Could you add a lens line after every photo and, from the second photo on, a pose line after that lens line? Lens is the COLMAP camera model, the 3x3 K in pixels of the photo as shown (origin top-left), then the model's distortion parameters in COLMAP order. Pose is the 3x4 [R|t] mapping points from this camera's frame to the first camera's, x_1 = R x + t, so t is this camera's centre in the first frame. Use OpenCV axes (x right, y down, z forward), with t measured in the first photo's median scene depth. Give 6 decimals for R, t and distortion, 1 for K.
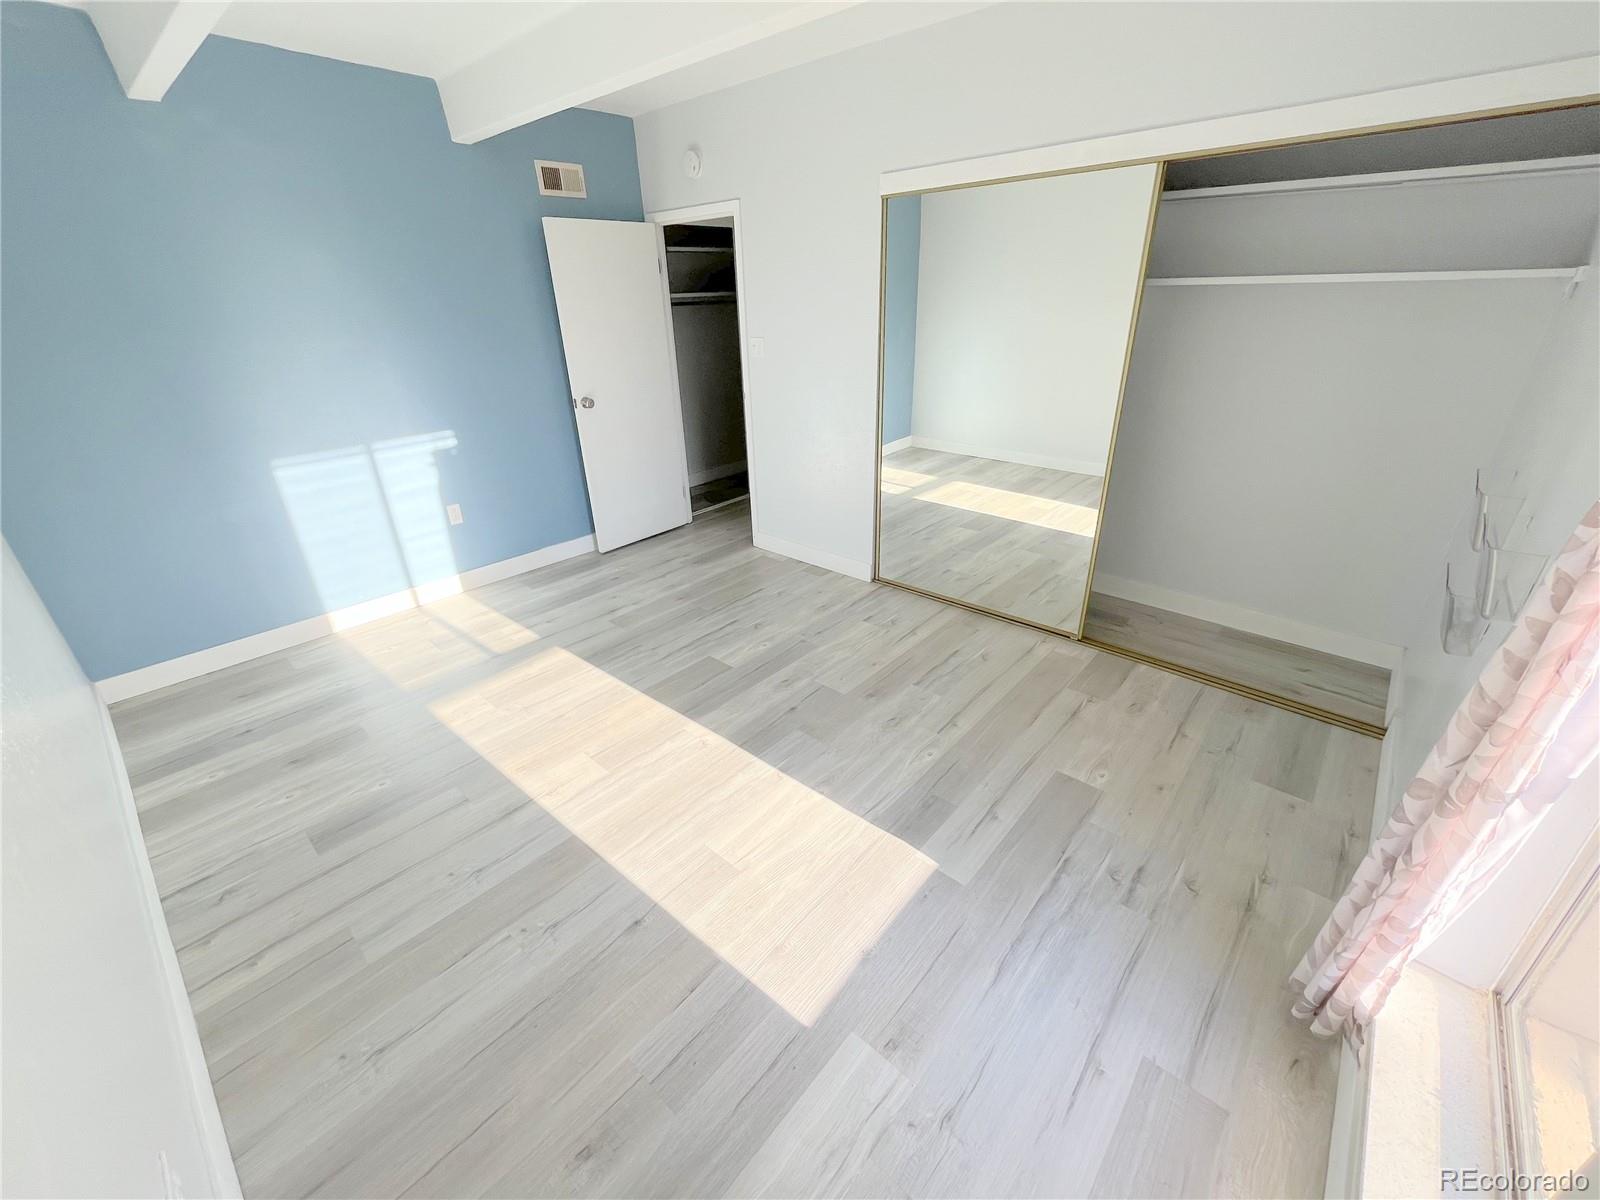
lens RADIAL K [[643.8, 0, 800.4], [0, 643.8, 590.4], [0, 0, 1]] dist [0.029437, -0.011763]
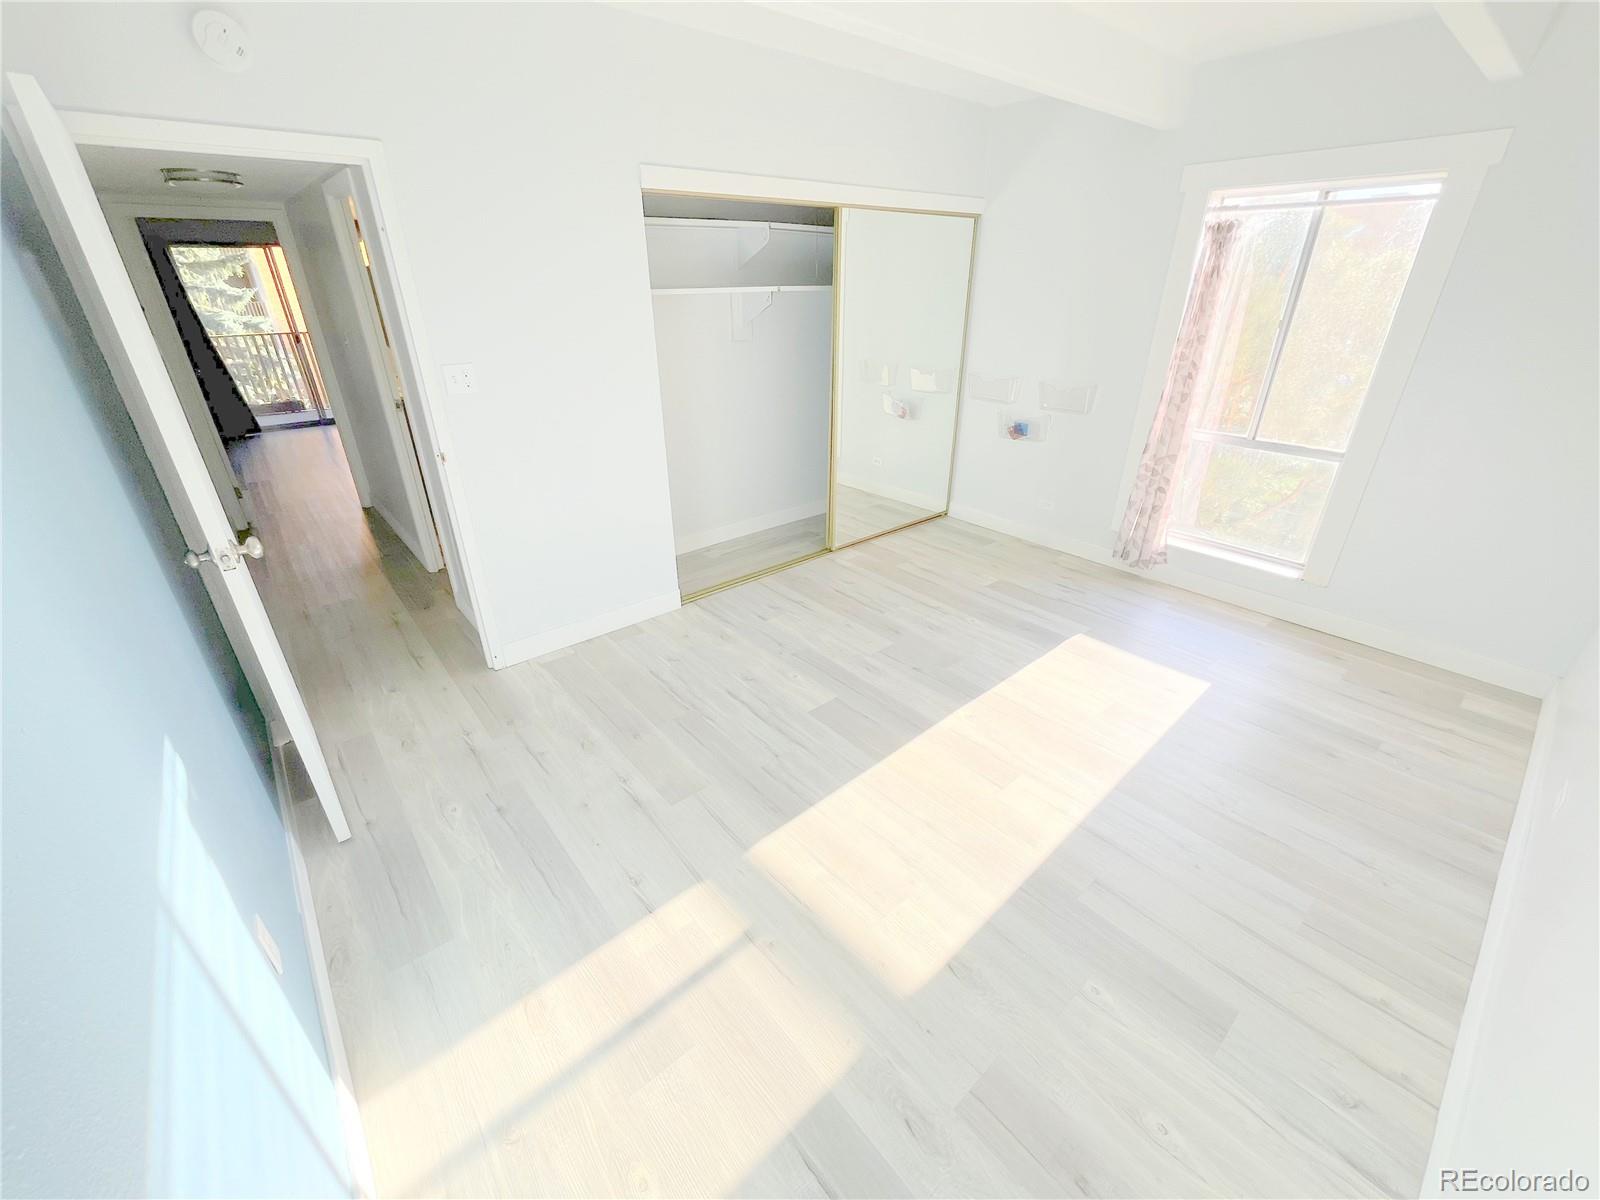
lens RADIAL K [[647.8, 0, 800.0], [0, 647.8, 600.0], [0, 0, 1]] dist [-0.002407, -0.000598]
pose [[0.140173, -0.409569, 0.901446, -0.945274], [0.417443, 0.850009, 0.321288, -0.336357], [-0.897827, 0.331266, 0.290120, 0.791689]]
